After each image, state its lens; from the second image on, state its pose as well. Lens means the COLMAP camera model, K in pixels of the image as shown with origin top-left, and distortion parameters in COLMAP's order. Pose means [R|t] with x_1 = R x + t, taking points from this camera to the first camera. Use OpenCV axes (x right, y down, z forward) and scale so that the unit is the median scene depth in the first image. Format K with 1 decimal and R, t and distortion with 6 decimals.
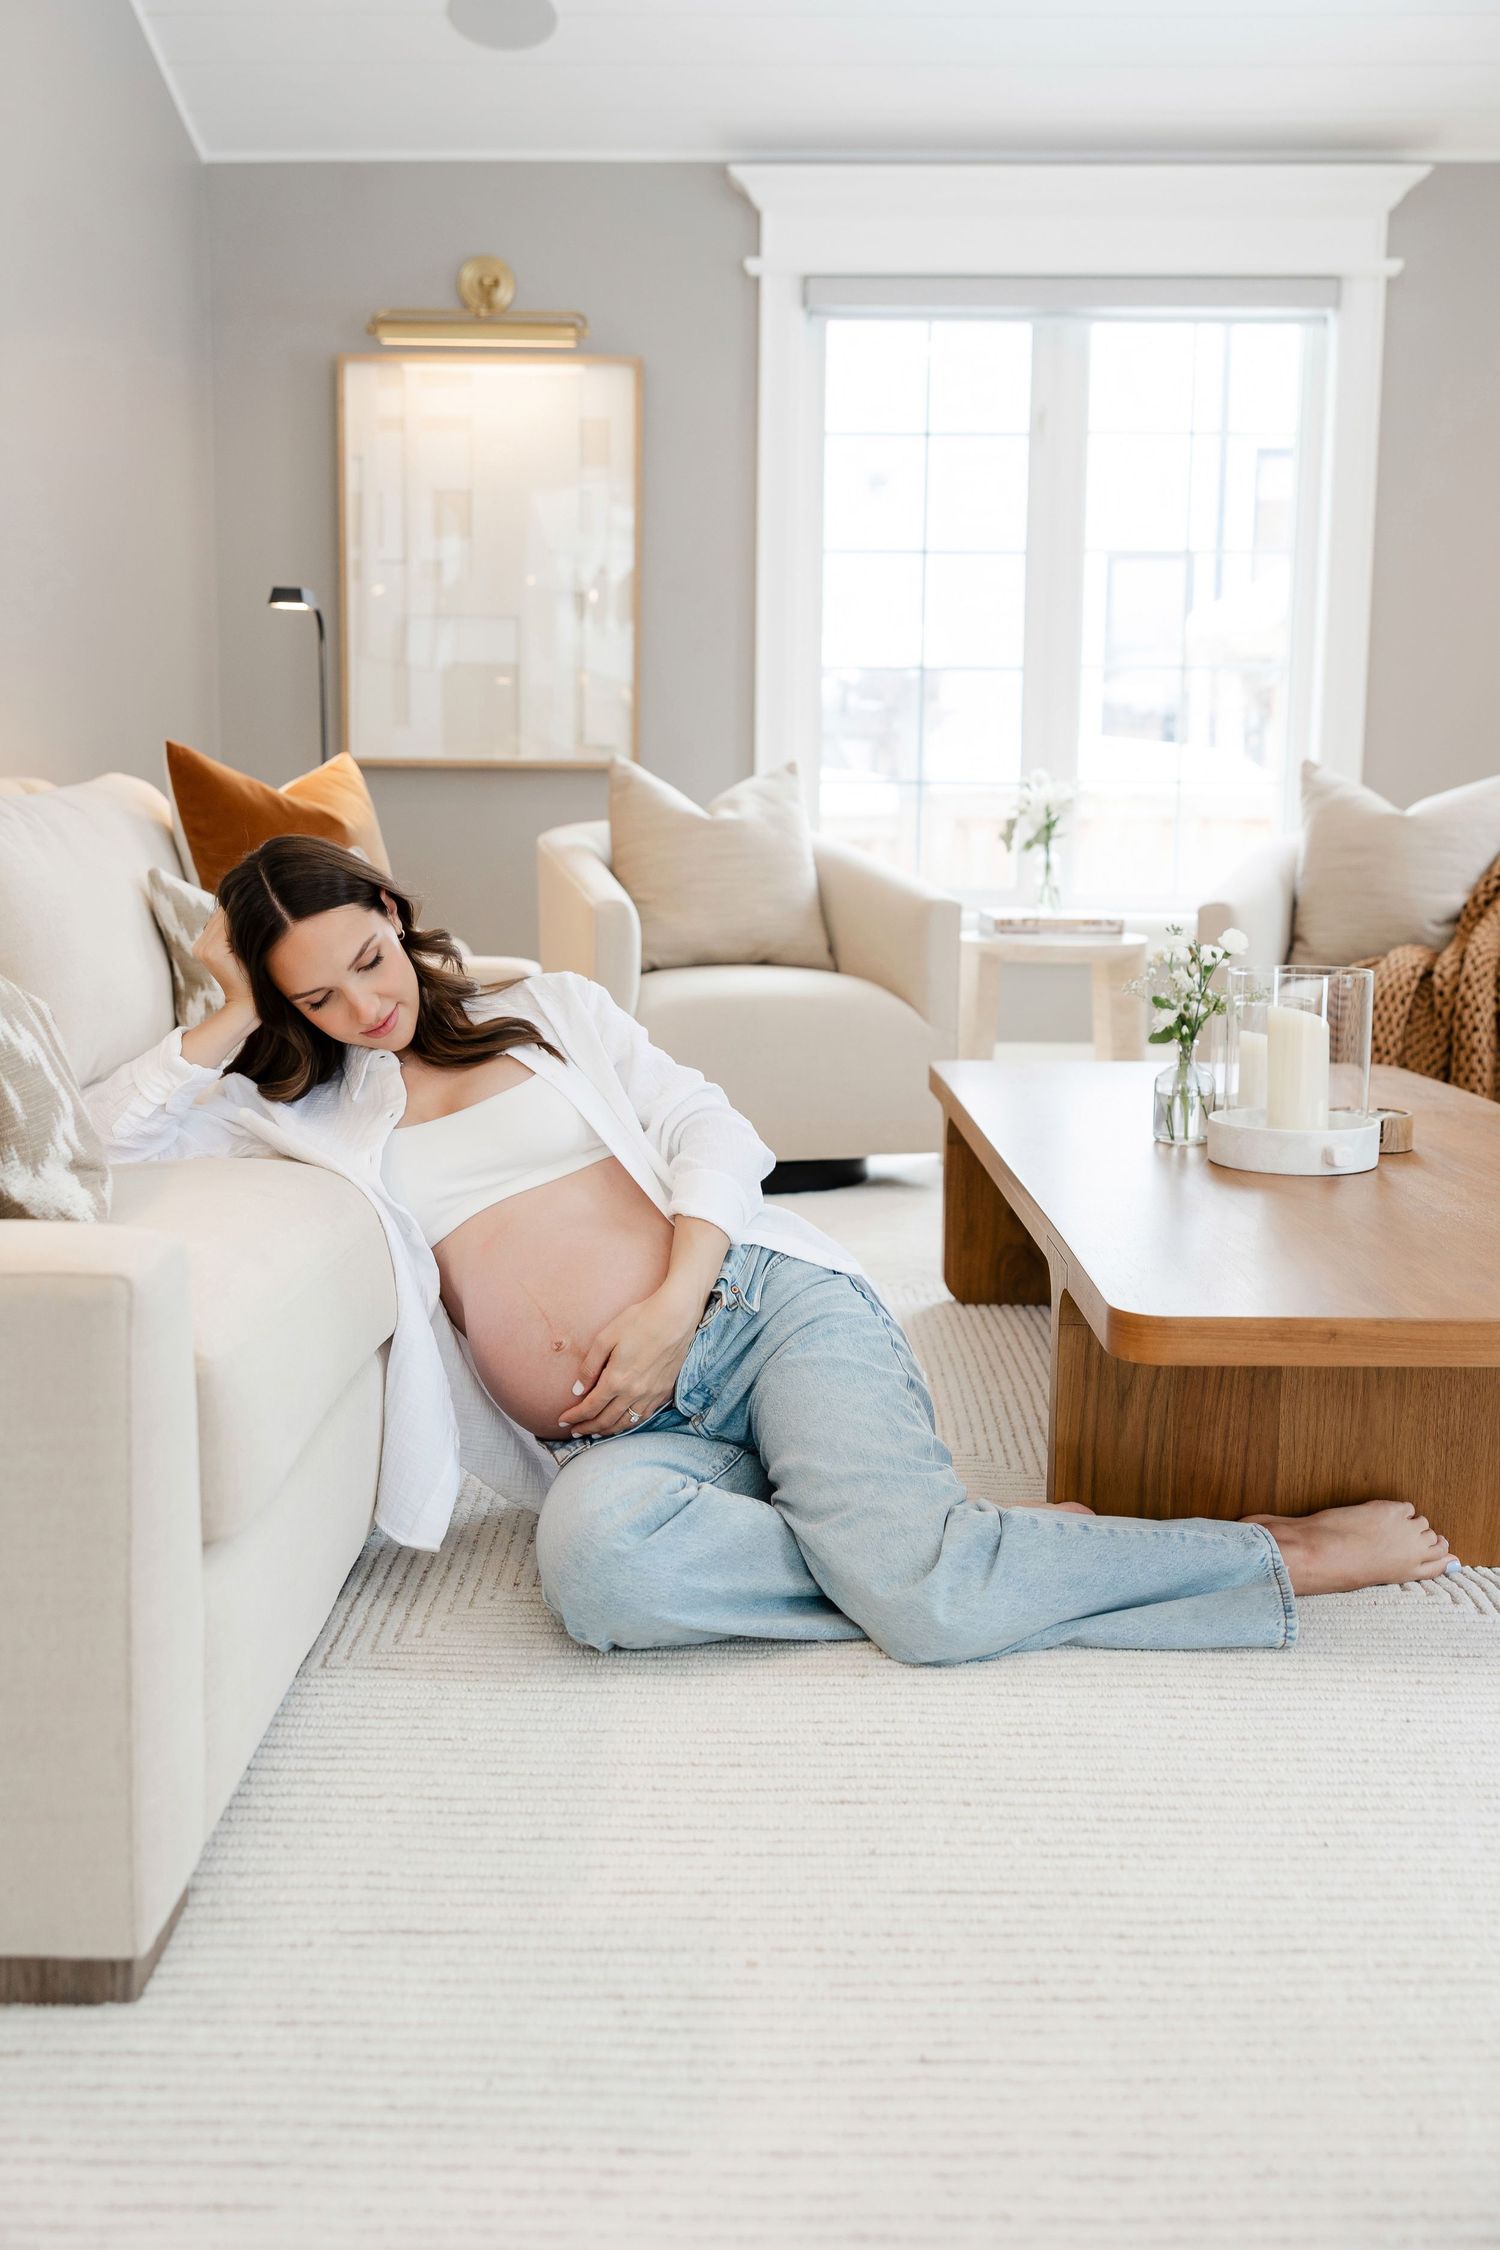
lens RADIAL K [[2246.8, 0, 743.7], [0, 2246.8, 1099.8], [0, 0, 1]] dist [0.011042, -0.001169]
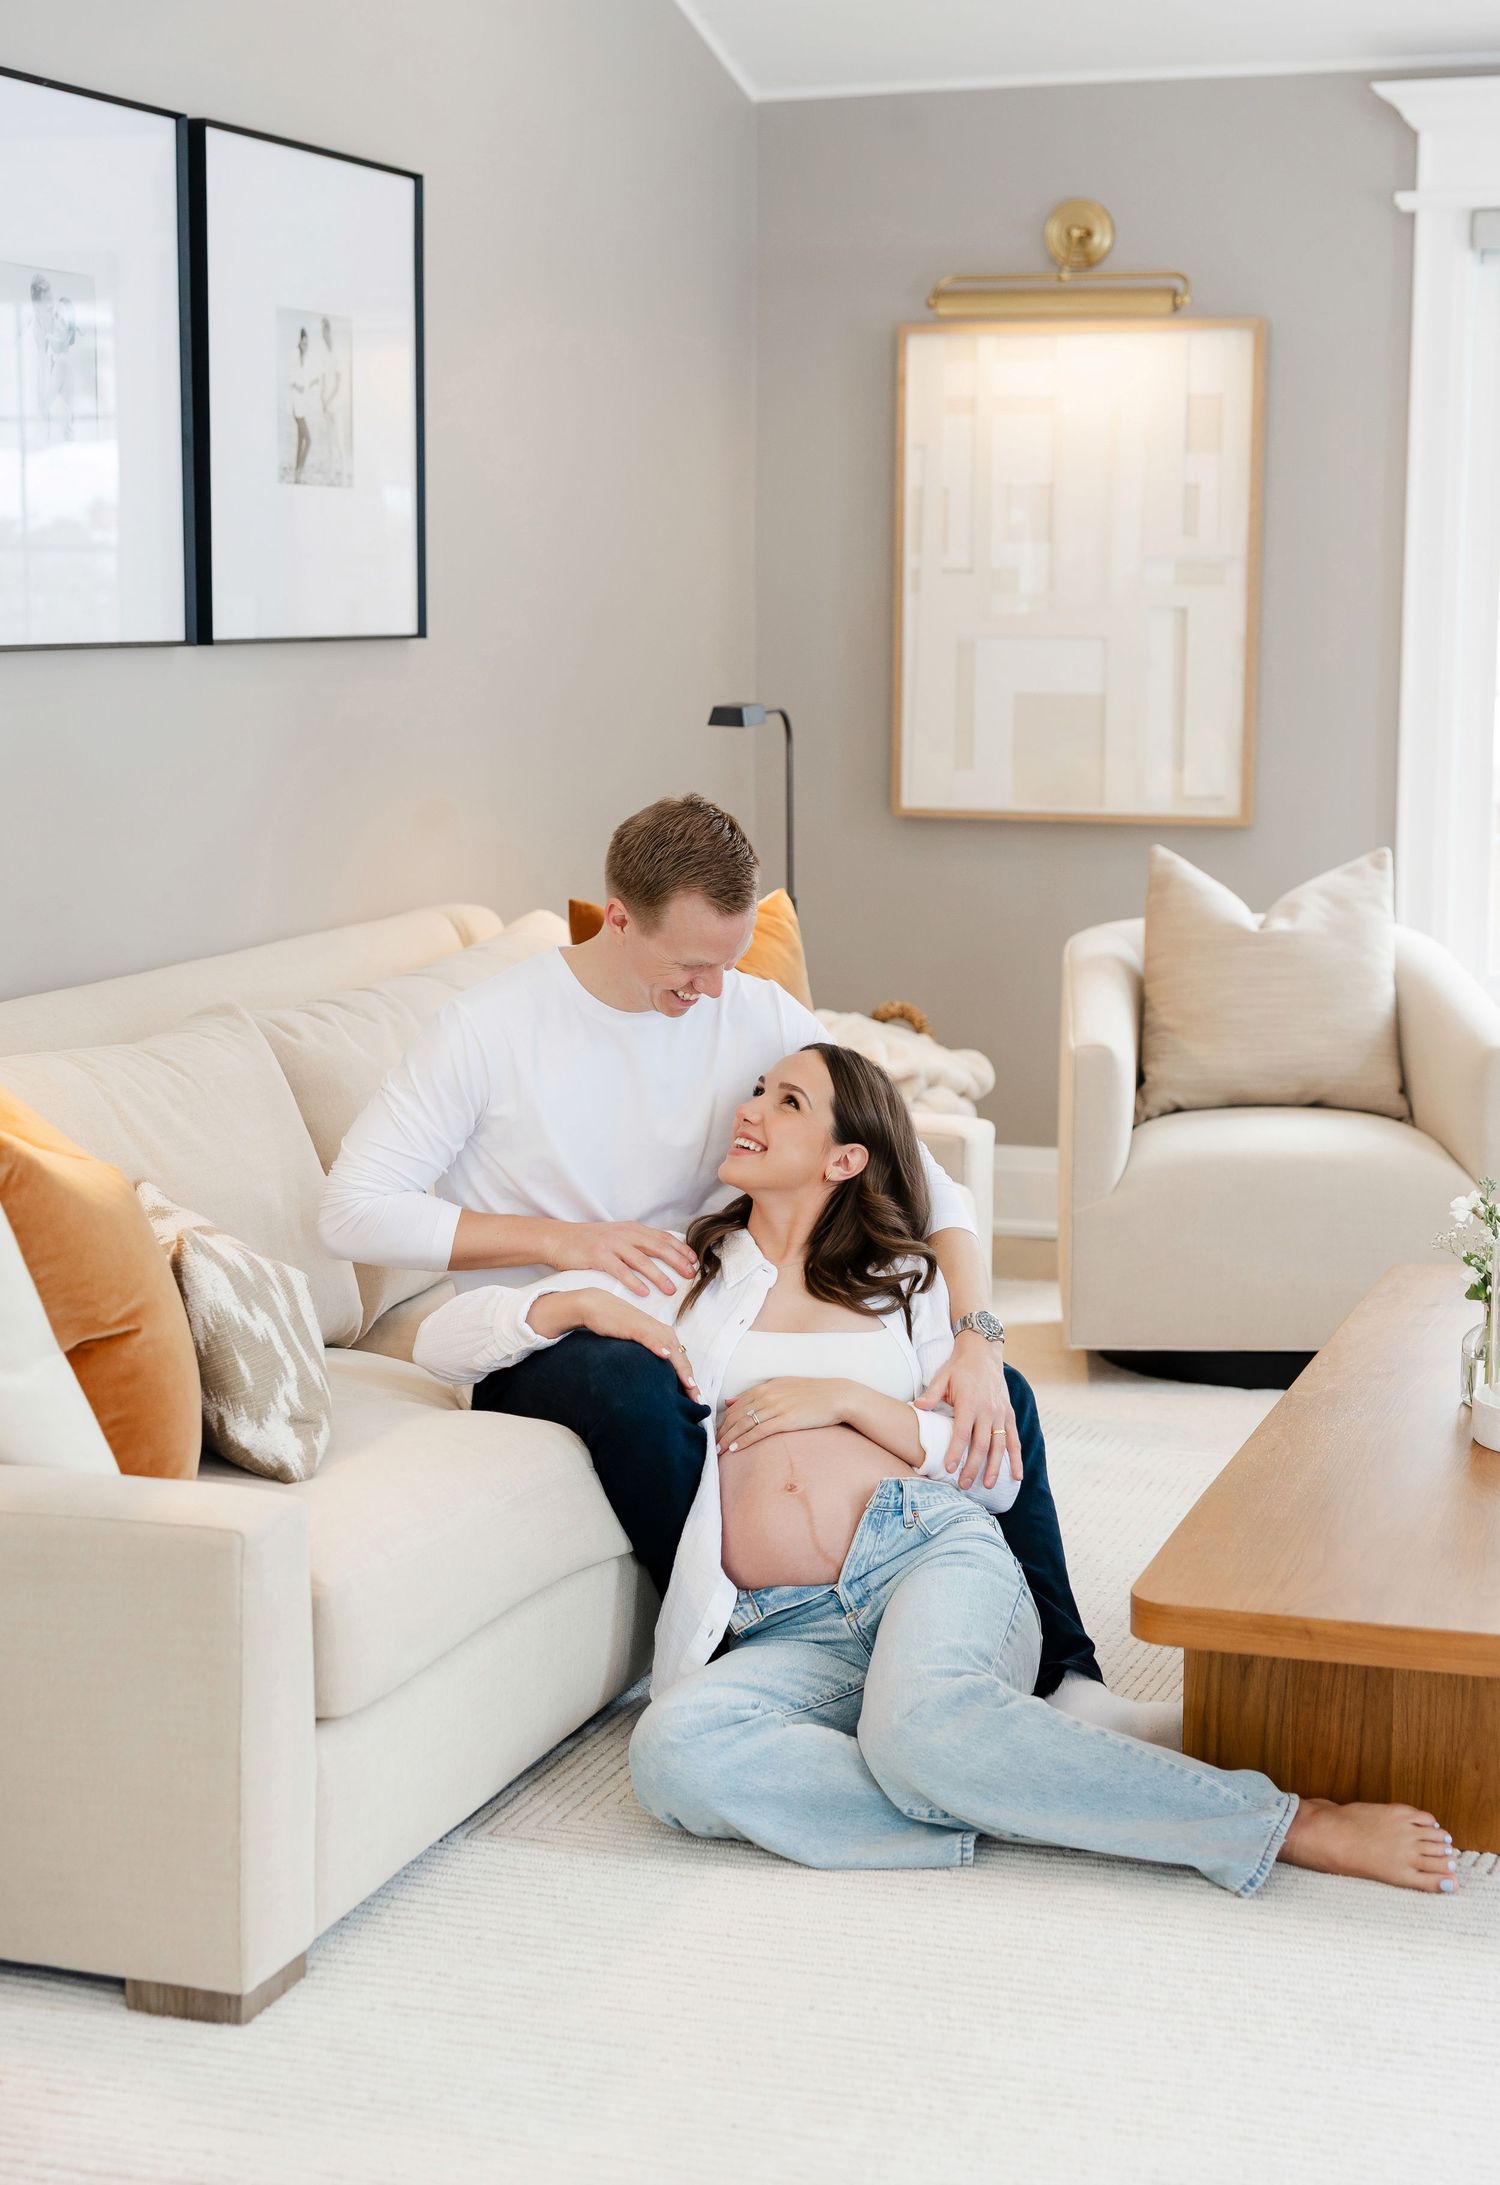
lens RADIAL K [[3701.0, 0, 750.0], [0, 3701.0, 1092.5], [0, 0, 1]] dist [-0.056272, 0.830983]
pose [[0.949868, 0.039636, -0.310128, 0.477926], [-0.037186, 0.999213, 0.013809, -0.156706], [0.310431, -0.001584, 0.950594, -0.740669]]
